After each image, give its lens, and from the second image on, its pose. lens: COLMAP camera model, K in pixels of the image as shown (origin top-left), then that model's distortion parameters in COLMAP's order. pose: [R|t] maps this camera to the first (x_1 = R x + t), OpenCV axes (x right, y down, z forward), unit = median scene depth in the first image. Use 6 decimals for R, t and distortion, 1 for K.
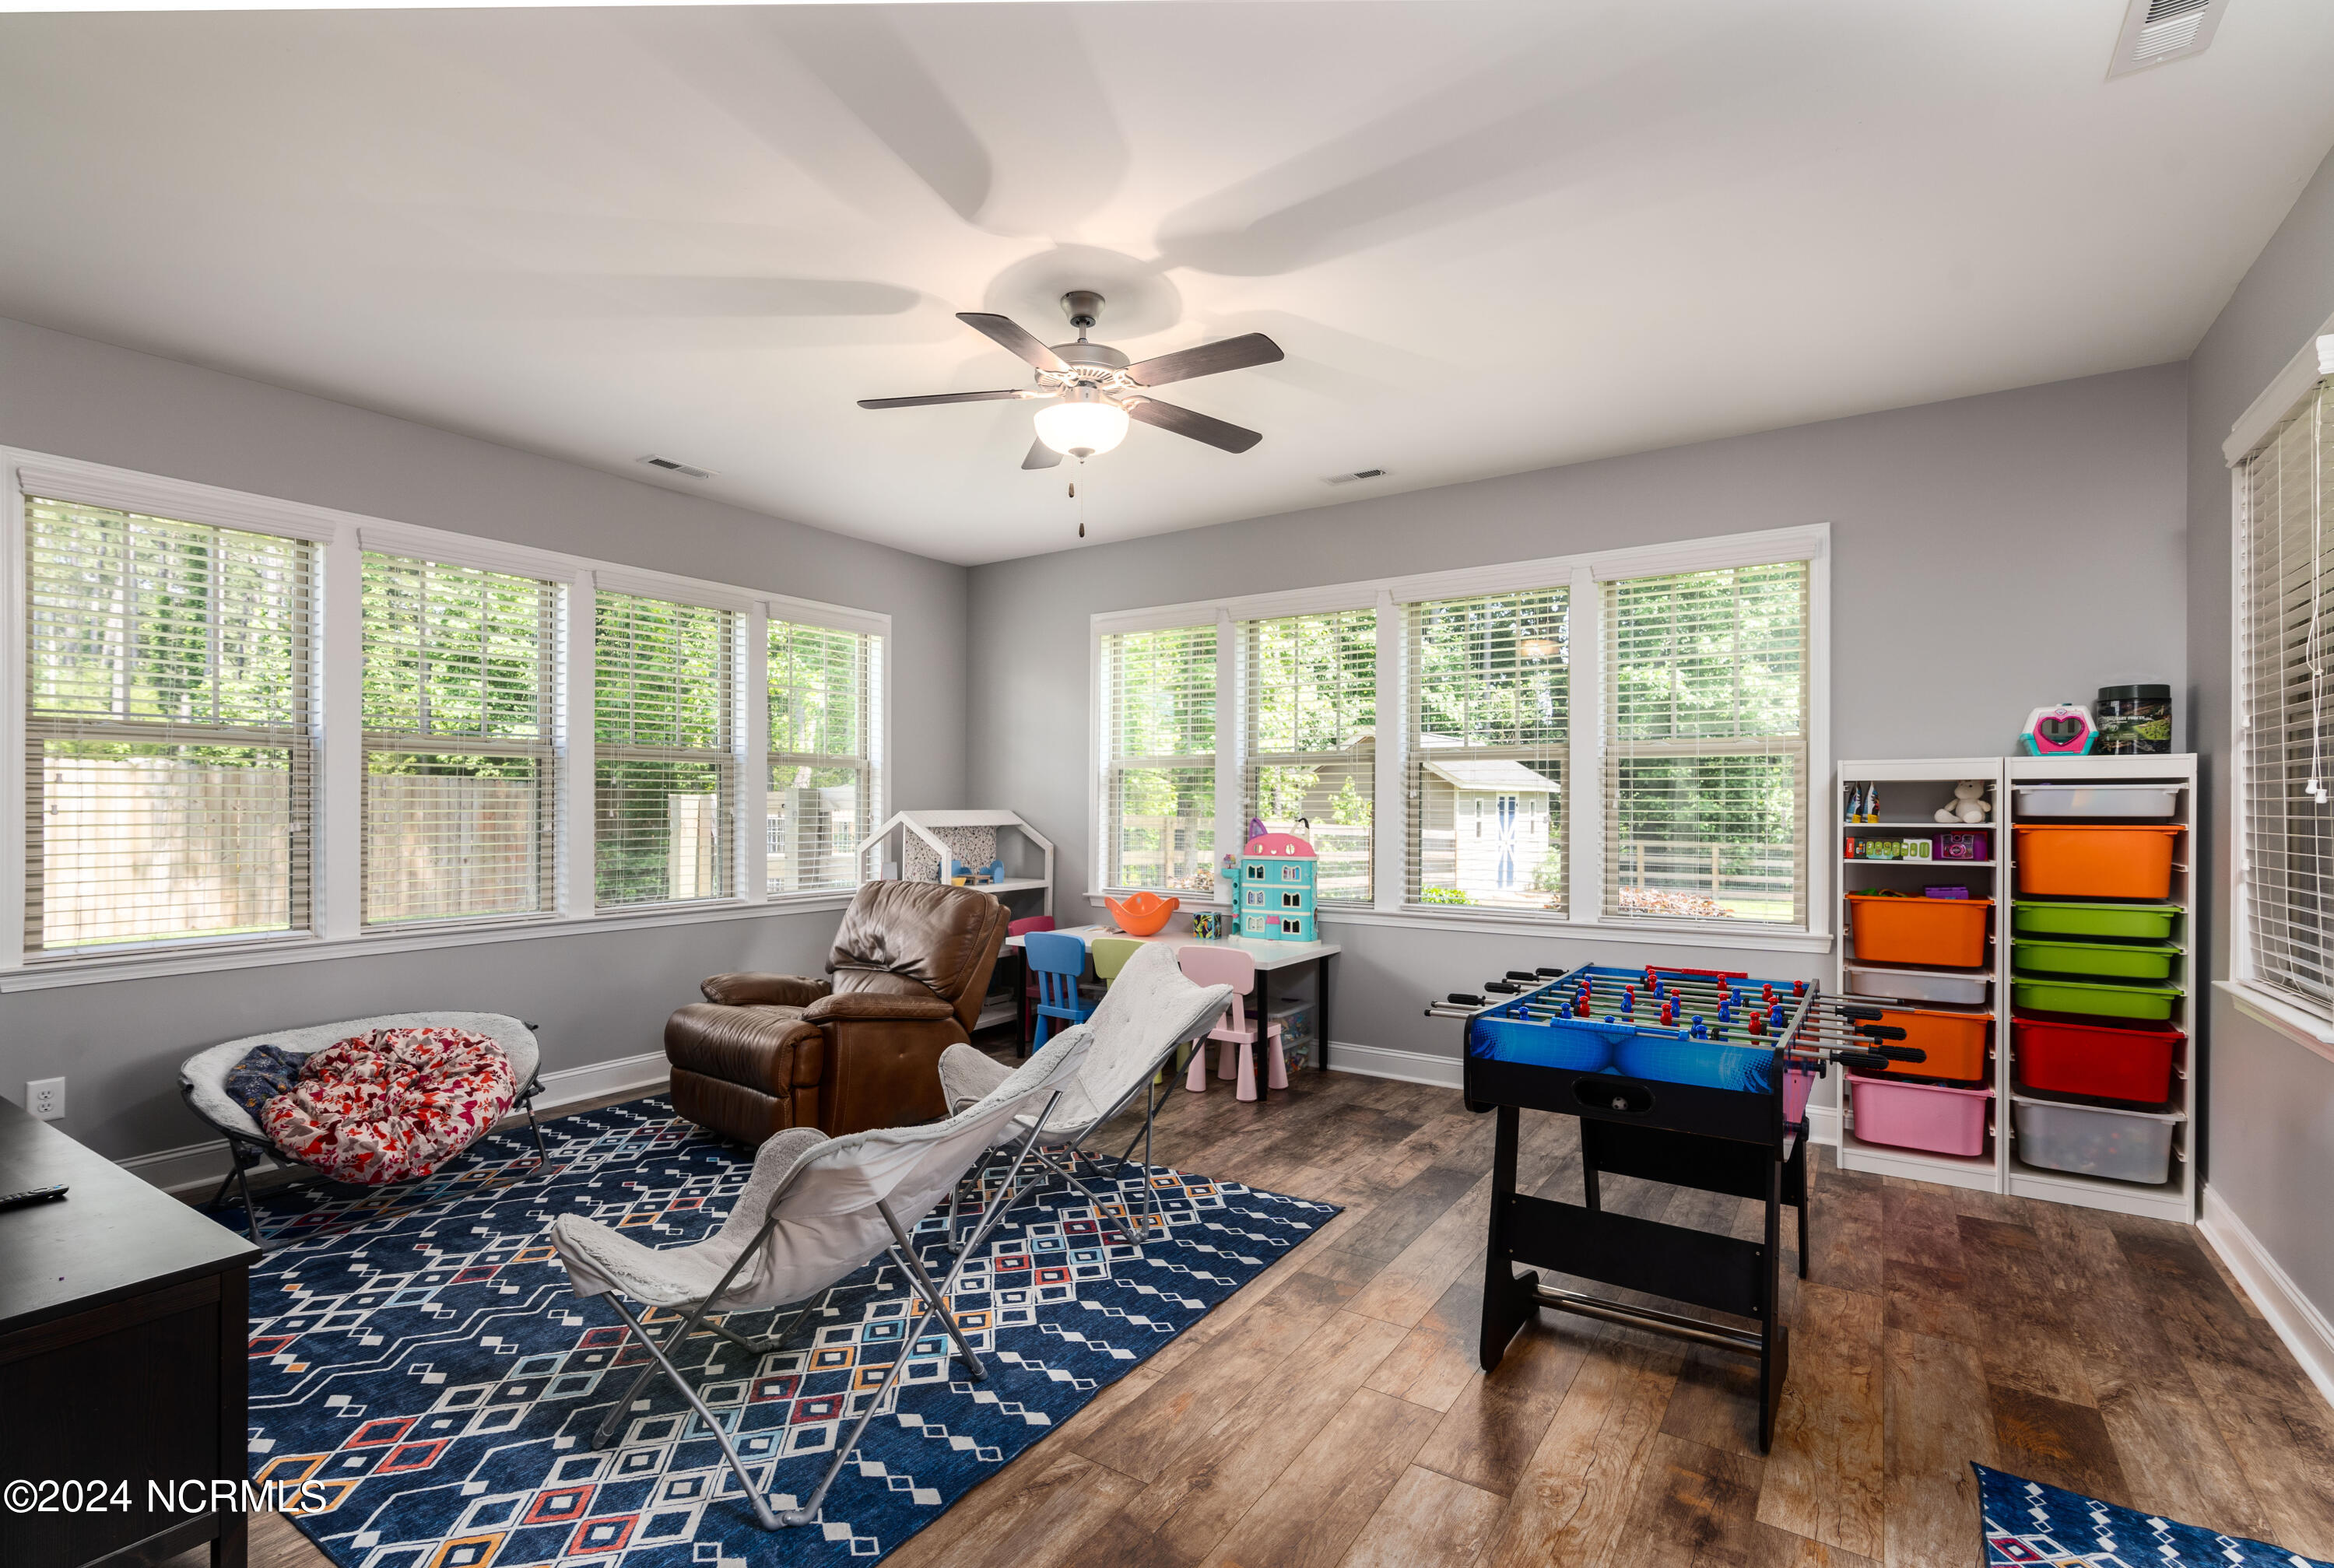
lens RADIAL K [[1072.3, 0, 1181.5], [0, 1072.3, 800.8], [0, 0, 1]] dist [-0.003406, -0.000418]
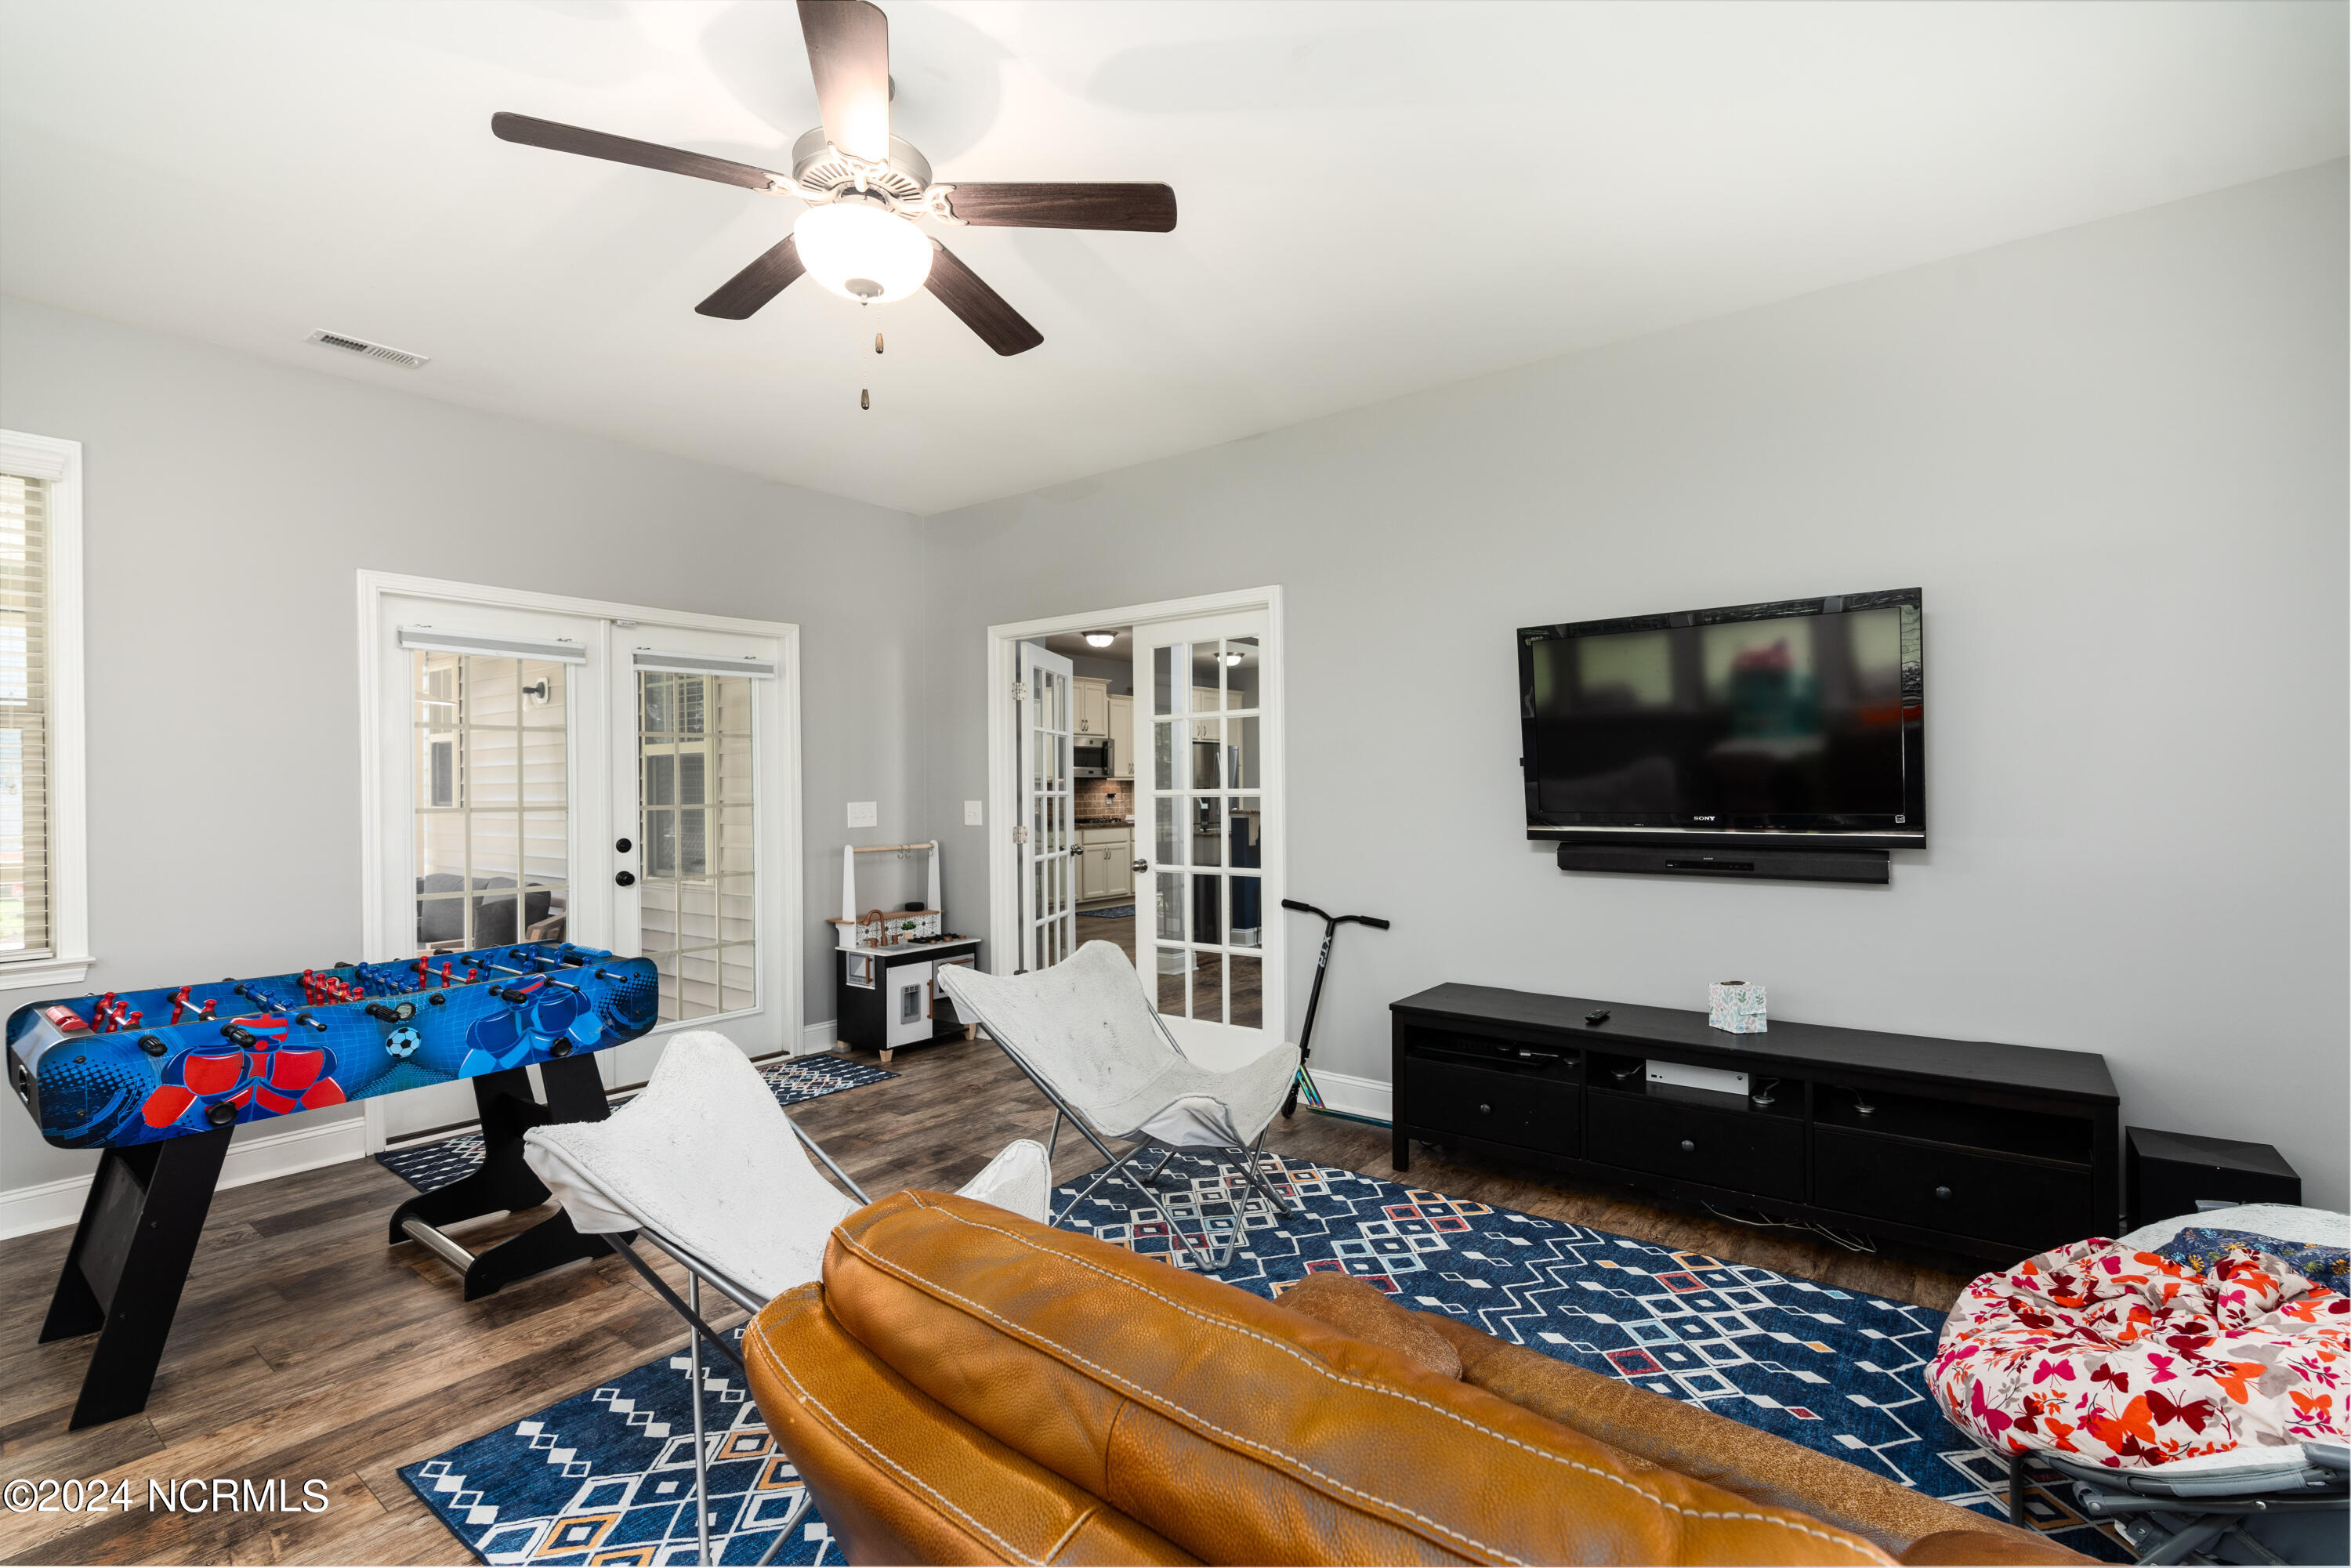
lens RADIAL K [[1080.1, 0, 1169.7], [0, 1080.1, 784.4], [0, 0, 1]] dist [-0.003406, -0.000418]
pose [[-0.994794, 0.005356, 0.101762, -0.439224], [0.004791, 0.999972, -0.005792, 0.011760], [-0.101790, -0.005274, -0.994792, 2.047915]]
